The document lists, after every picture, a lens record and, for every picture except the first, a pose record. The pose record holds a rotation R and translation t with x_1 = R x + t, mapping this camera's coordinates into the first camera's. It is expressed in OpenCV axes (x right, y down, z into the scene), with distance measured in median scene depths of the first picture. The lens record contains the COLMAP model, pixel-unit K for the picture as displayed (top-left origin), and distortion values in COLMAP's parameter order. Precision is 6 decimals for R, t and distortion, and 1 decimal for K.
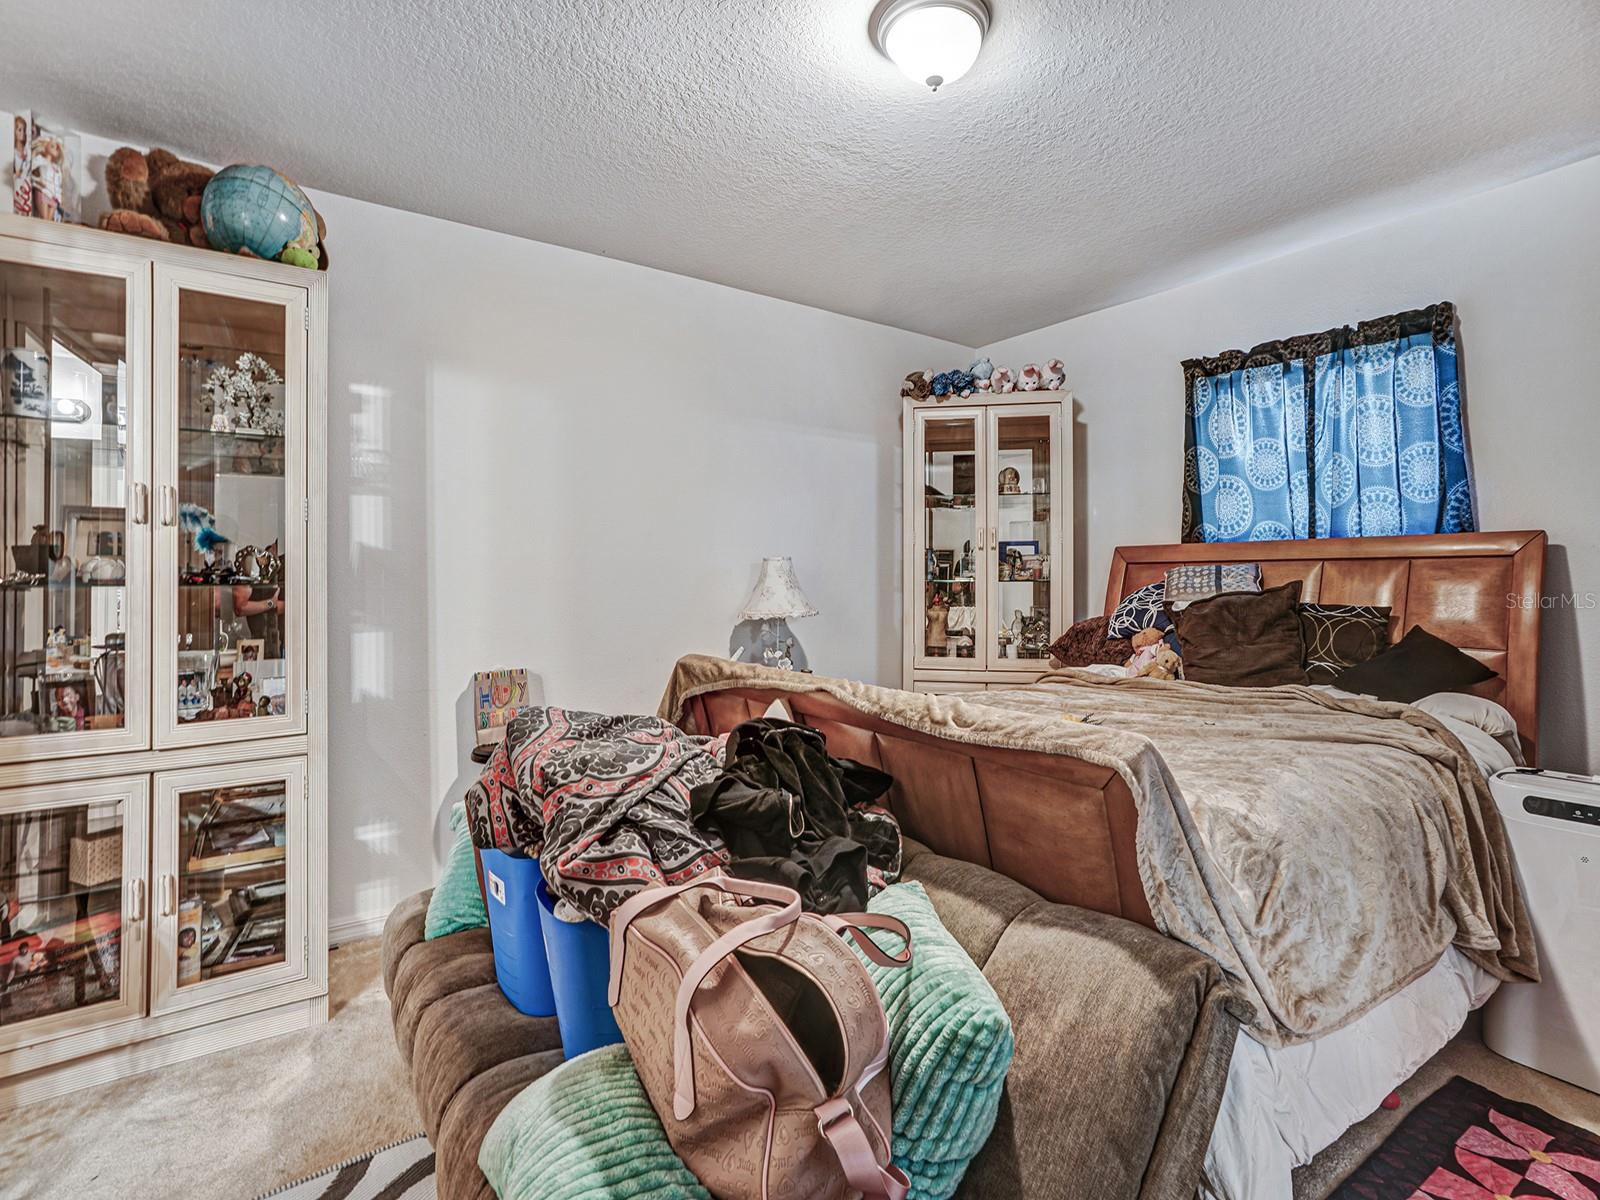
lens RADIAL K [[766.1, 0, 803.7], [0, 766.1, 607.6], [0, 0, 1]] dist [-0.003339, 0.000277]
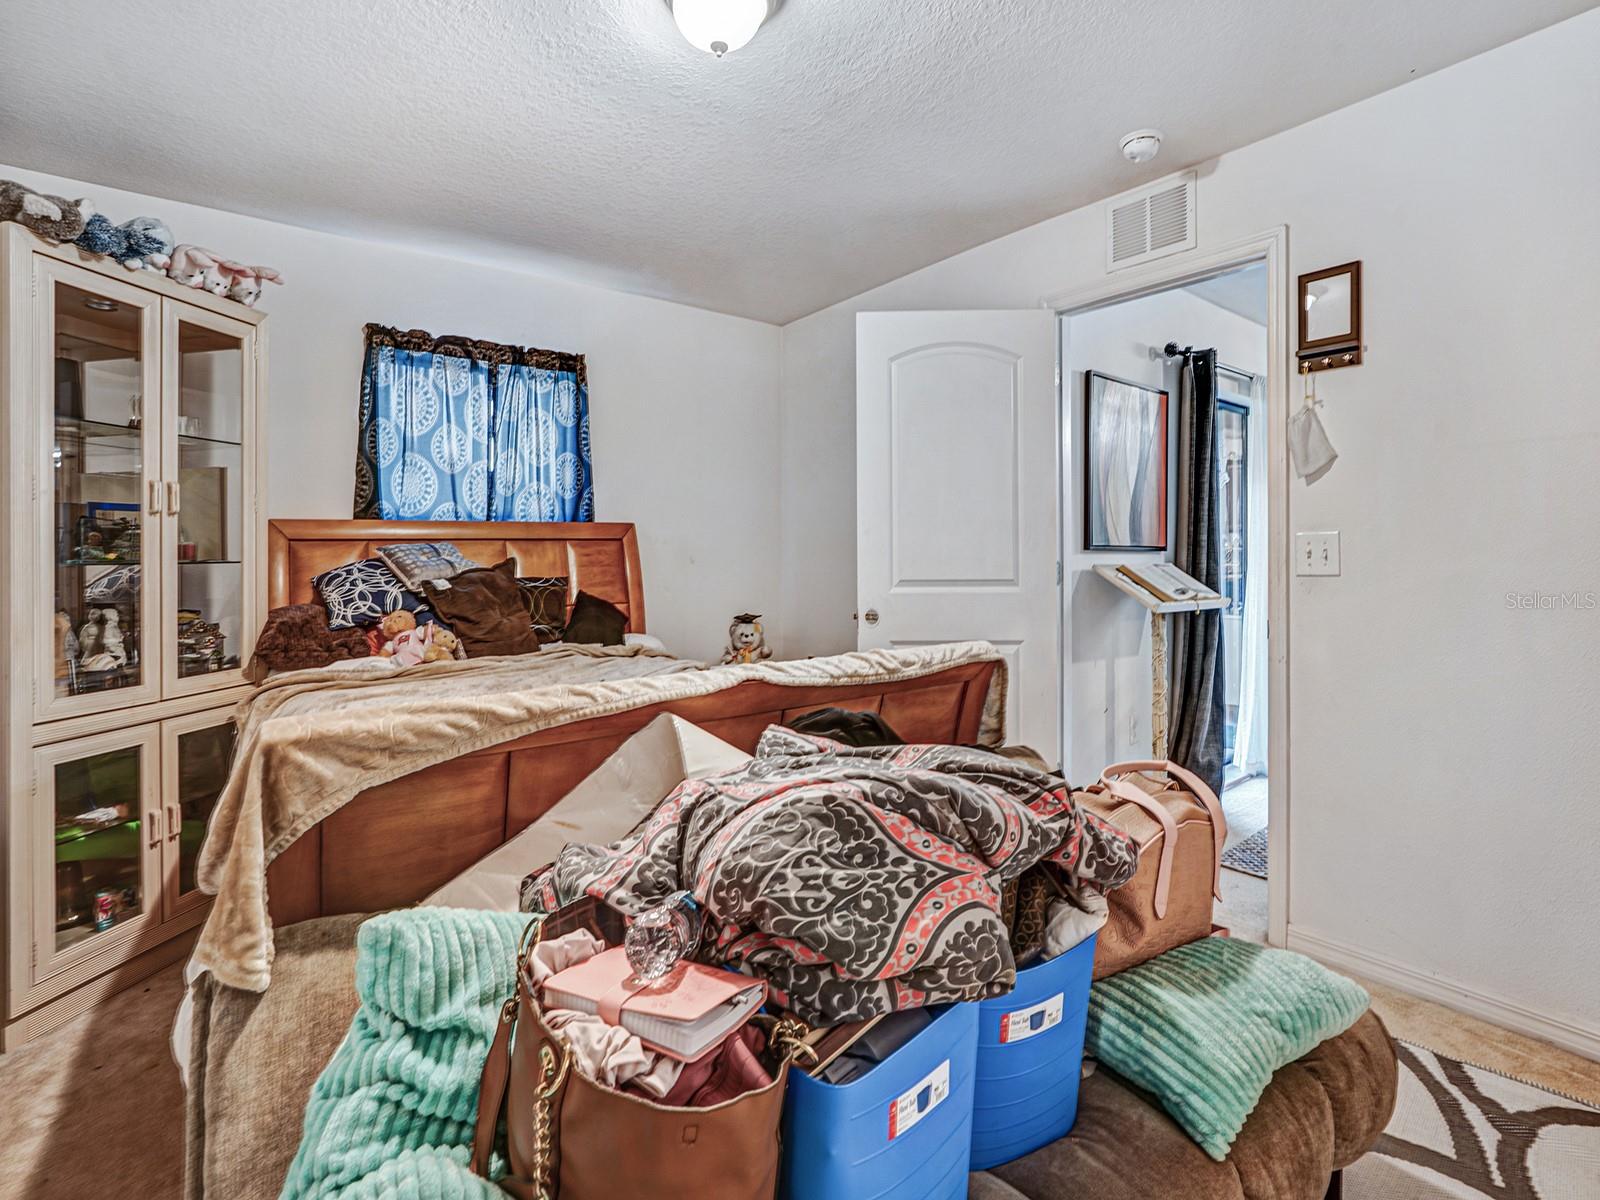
lens RADIAL K [[769.0, 0, 799.8], [0, 769.0, 552.3], [0, 0, 1]] dist [-0.001360, 0.000018]
pose [[0.018840, 0.004094, 0.999814, -0.455834], [0.051661, 0.998652, -0.005063, -0.013863], [-0.998487, 0.051746, 0.018603, 0.511458]]
